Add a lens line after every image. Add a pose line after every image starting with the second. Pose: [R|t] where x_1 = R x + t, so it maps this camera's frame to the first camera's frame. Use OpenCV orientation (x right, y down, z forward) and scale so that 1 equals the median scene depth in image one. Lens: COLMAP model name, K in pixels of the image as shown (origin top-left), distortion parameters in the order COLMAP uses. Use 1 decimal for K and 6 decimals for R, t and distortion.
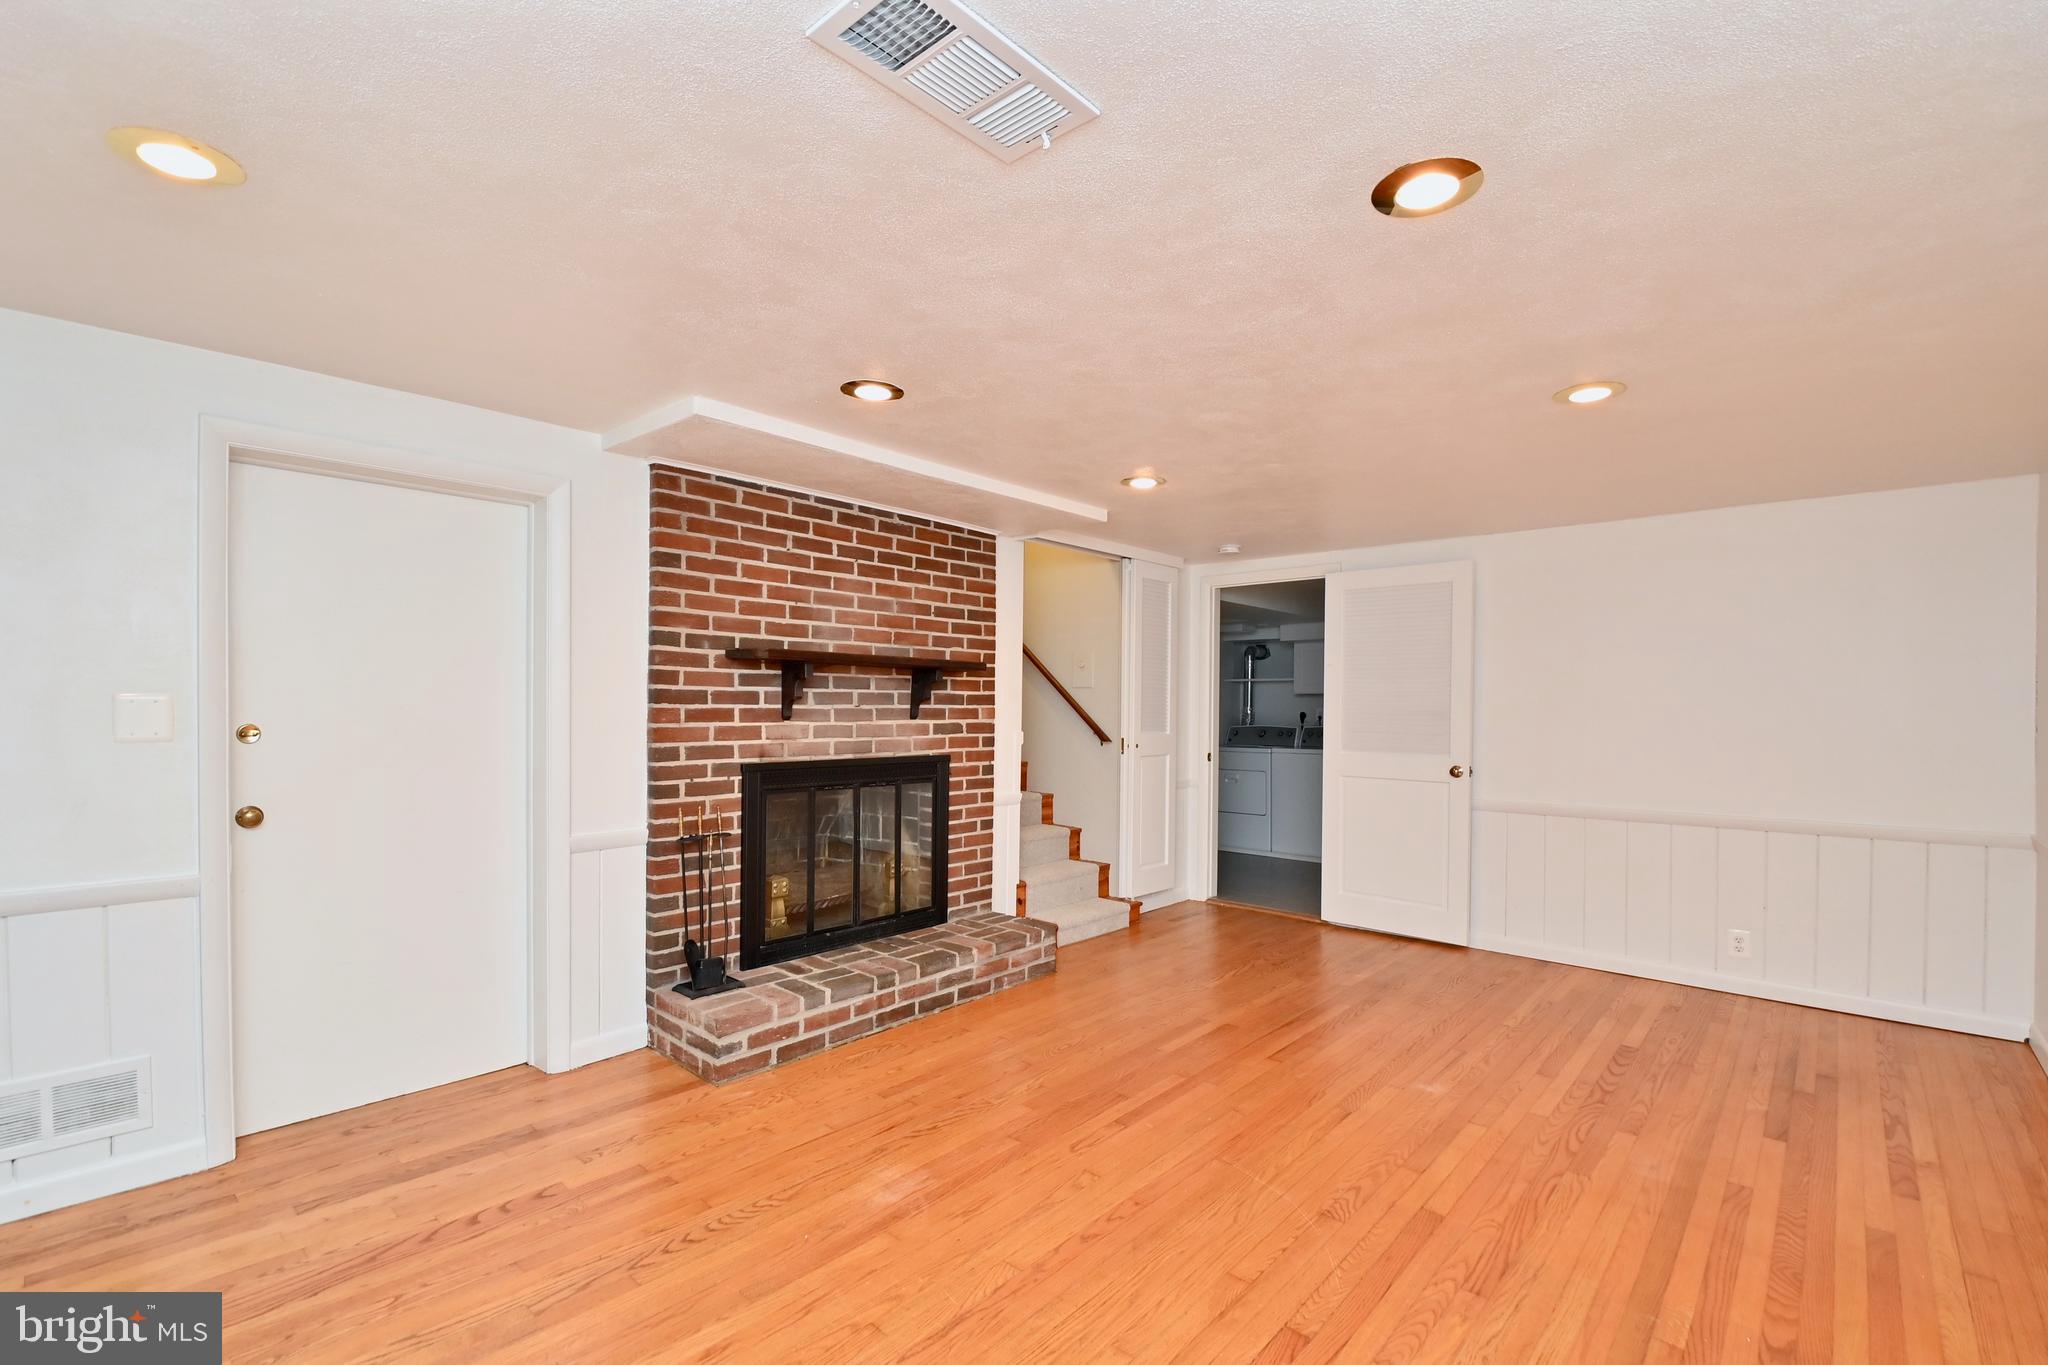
lens RADIAL K [[893.5, 0, 1064.8], [0, 893.5, 707.6], [0, 0, 1]] dist [-0.000964, -0.011533]
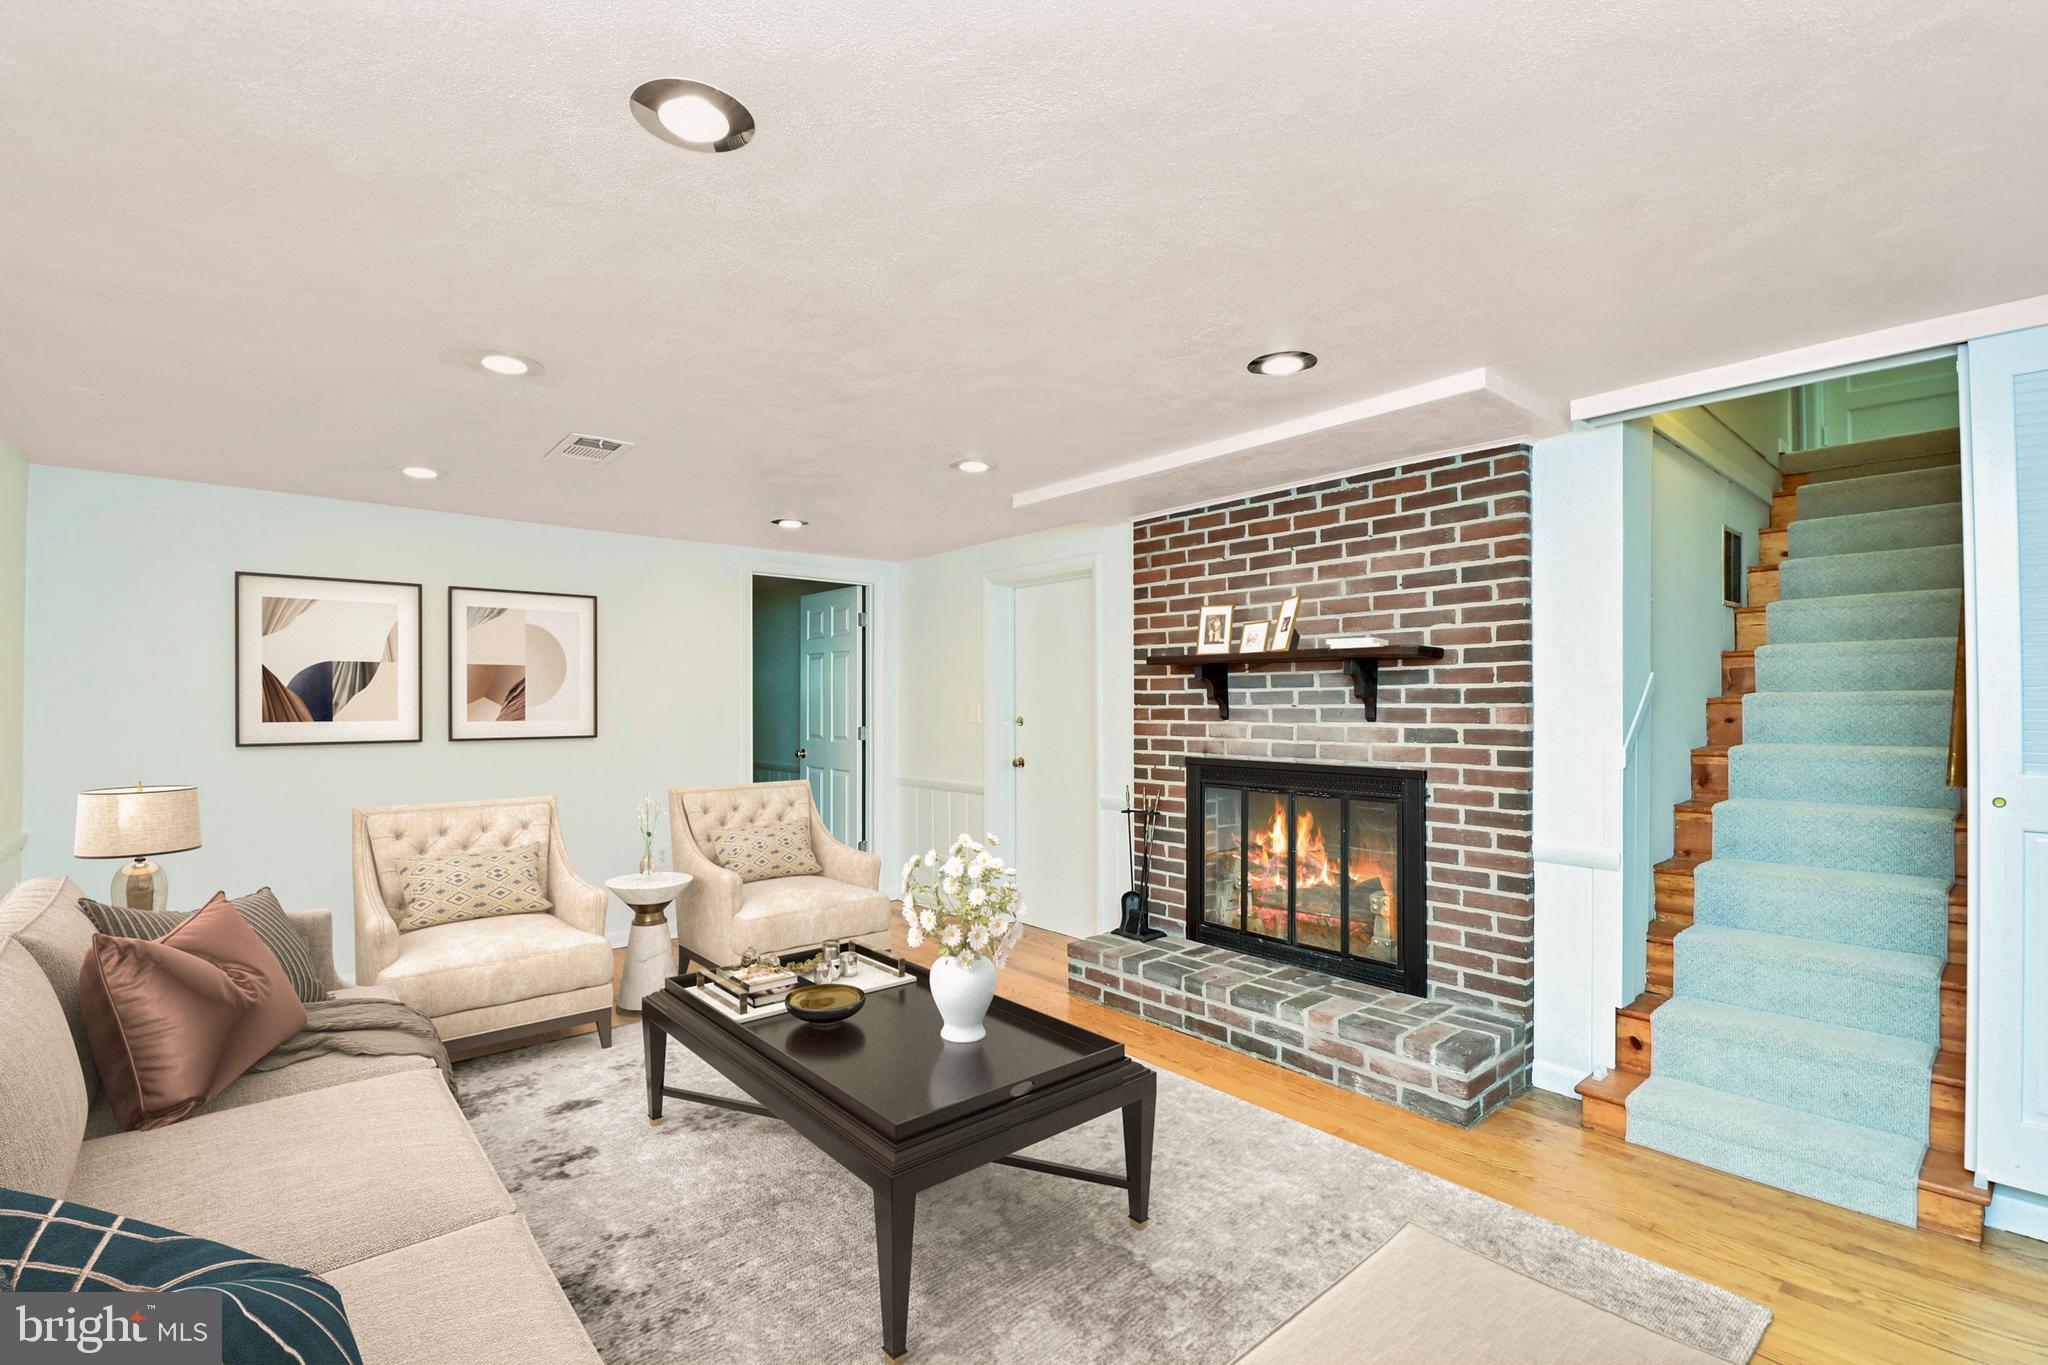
lens RADIAL K [[893.5, 0, 1064.8], [0, 893.5, 707.6], [0, 0, 1]] dist [-0.000964, -0.011533]
pose [[-0.119215, -0.015120, -0.992753, 0.725942], [-0.011041, 0.999842, -0.013902, 0.015845], [0.992807, 0.009304, -0.119363, 0.896083]]
